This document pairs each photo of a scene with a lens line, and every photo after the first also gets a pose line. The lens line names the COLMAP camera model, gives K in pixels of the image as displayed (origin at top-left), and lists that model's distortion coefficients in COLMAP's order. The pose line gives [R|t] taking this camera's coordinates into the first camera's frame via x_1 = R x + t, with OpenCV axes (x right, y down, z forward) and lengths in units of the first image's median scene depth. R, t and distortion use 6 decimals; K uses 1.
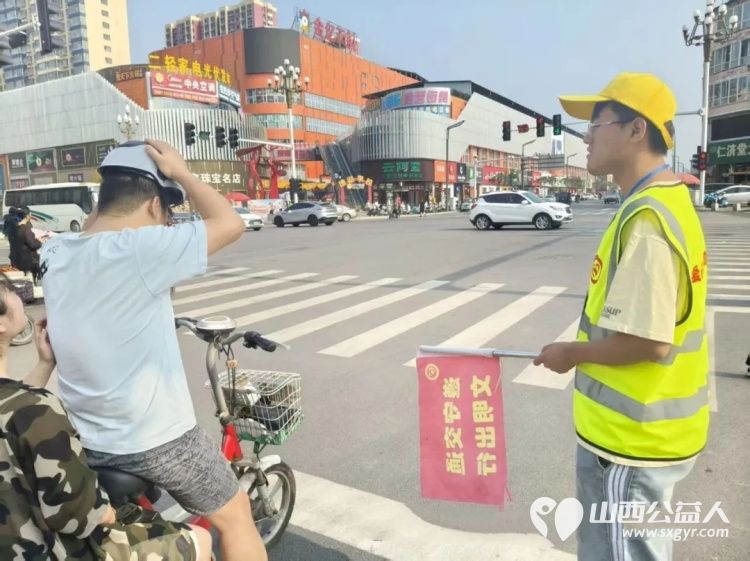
lens RADIAL K [[600.9, 0, 375.5], [0, 600.9, 280.6], [0, 0, 1]] dist [0.040525, -0.033878]
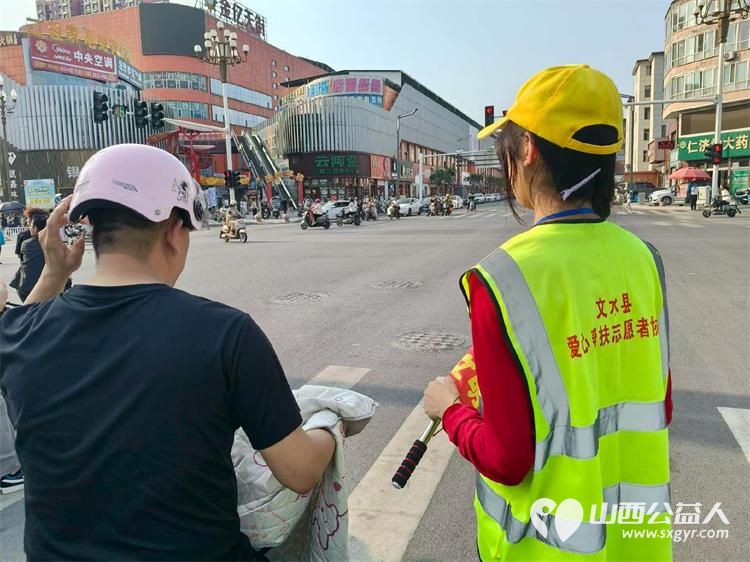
lens RADIAL K [[600.9, 0, 372.5], [0, 600.9, 276.1], [0, 0, 1]] dist [0.040525, -0.033878]
pose [[0.984729, -0.020722, 0.172857, -0.065725], [0.021935, 0.999746, -0.005113, -0.013696], [-0.172708, 0.008826, 0.984934, 0.122400]]
